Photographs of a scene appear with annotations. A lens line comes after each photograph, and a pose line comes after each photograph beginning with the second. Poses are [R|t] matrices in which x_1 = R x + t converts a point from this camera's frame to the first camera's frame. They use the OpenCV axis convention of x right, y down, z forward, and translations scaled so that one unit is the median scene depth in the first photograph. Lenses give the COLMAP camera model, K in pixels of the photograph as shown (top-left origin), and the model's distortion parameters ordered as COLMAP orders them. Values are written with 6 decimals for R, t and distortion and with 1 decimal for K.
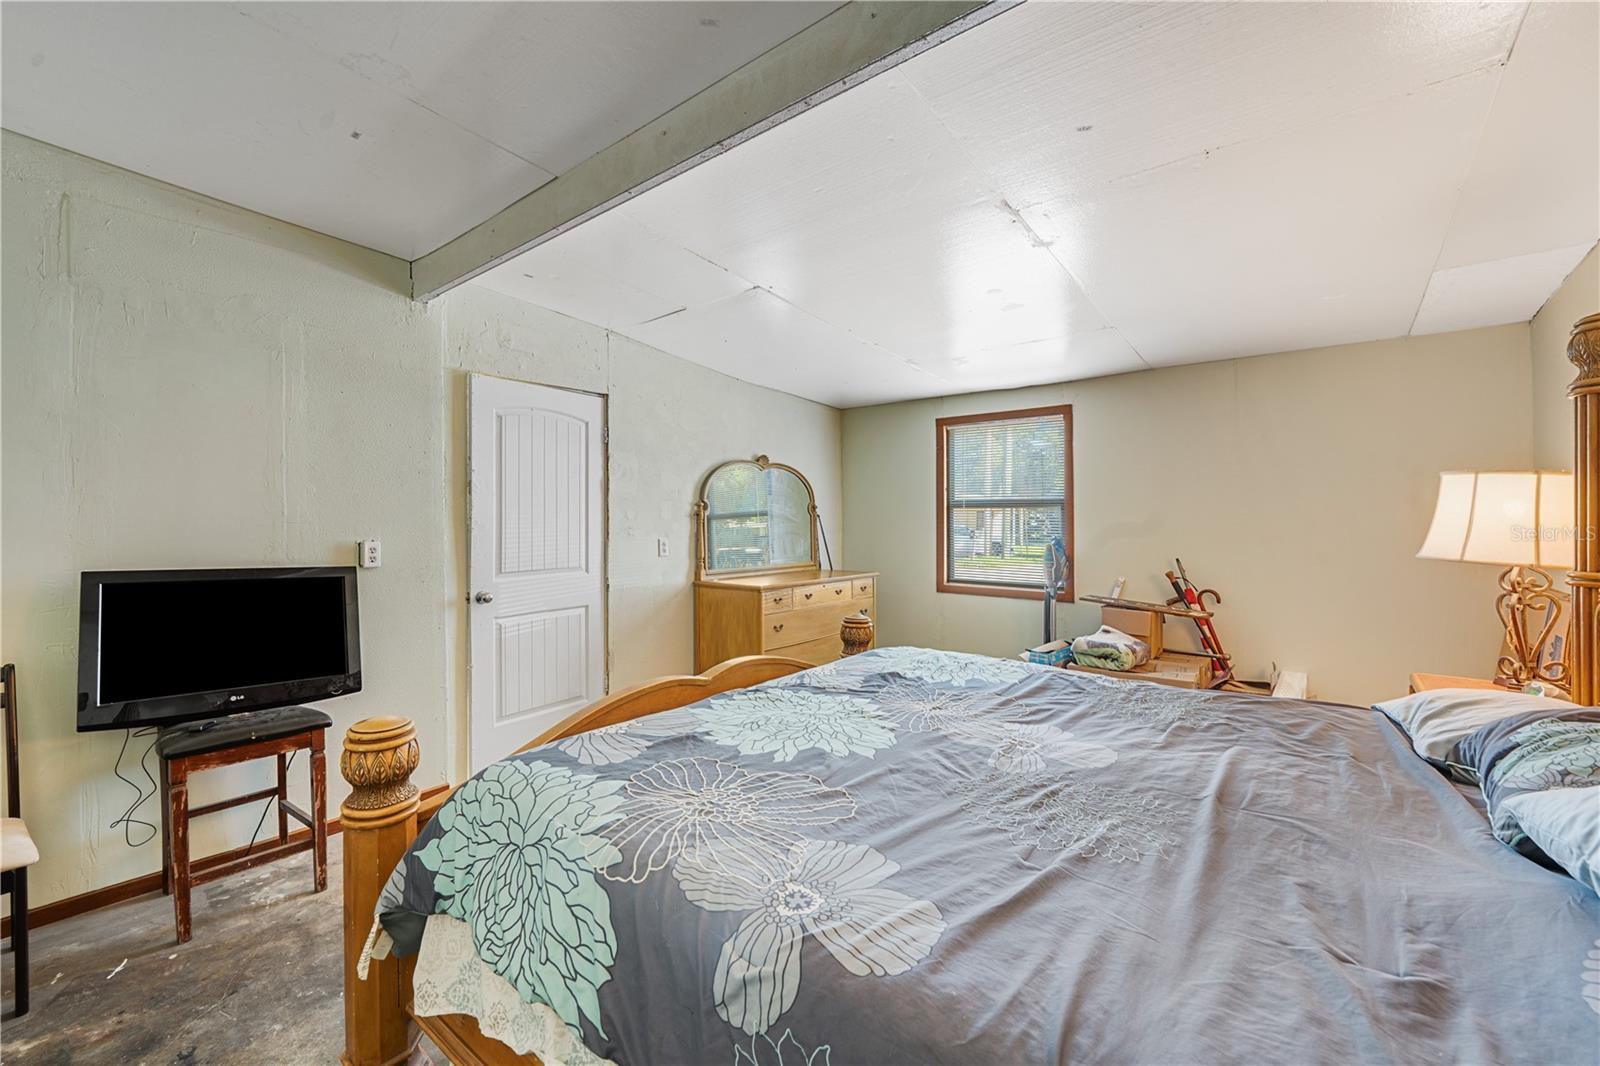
lens RADIAL K [[667.4, 0, 788.5], [0, 667.4, 521.4], [0, 0, 1]] dist [-0.000196, -0.000115]
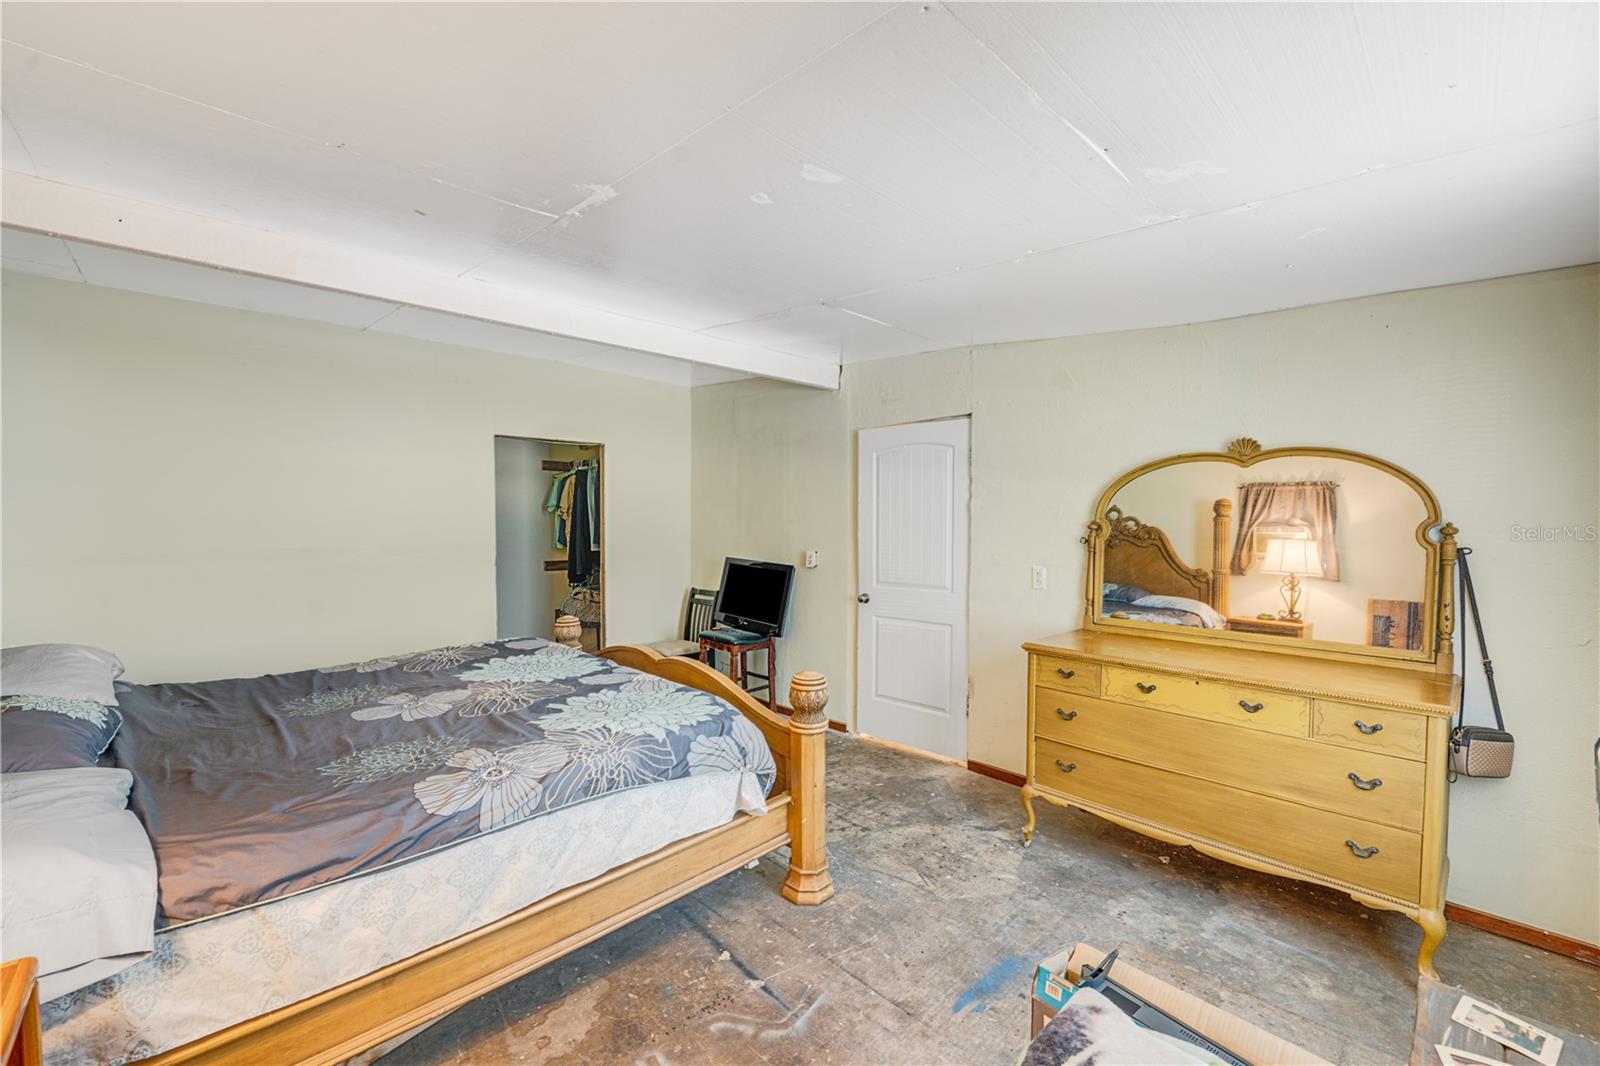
lens RADIAL K [[667.4, 0, 788.5], [0, 667.4, 521.4], [0, 0, 1]] dist [-0.000196, -0.000115]
pose [[-0.120705, 0.014808, -0.992578, 0.863719], [0.003072, 0.999890, 0.014544, -0.057302], [0.992684, -0.001294, -0.120737, 1.019404]]
